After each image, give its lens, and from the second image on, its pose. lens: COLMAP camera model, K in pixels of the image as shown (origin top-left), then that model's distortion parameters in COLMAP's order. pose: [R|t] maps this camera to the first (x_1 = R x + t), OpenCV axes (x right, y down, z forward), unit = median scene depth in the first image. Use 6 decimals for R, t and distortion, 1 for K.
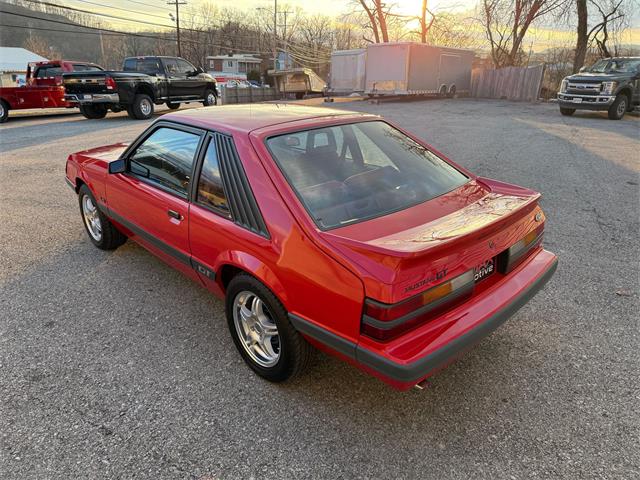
lens RADIAL K [[458.0, 0, 320.1], [0, 458.0, 250.1], [0, 0, 1]] dist [-0.001679, -0.002952]
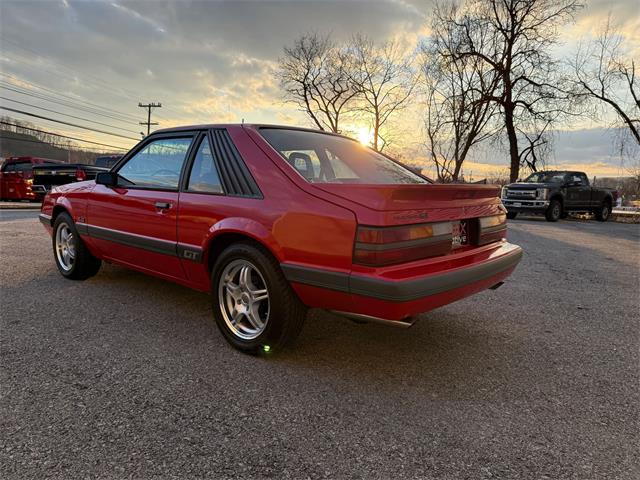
lens RADIAL K [[459.8, 0, 320.9], [0, 459.8, 251.2], [0, 0, 1]] dist [0.005728, -0.011948]
pose [[0.995724, 0.014315, 0.091260, -0.036695], [0.009151, 0.967775, -0.251651, 0.188117], [-0.091922, 0.251410, 0.963506, -0.006864]]
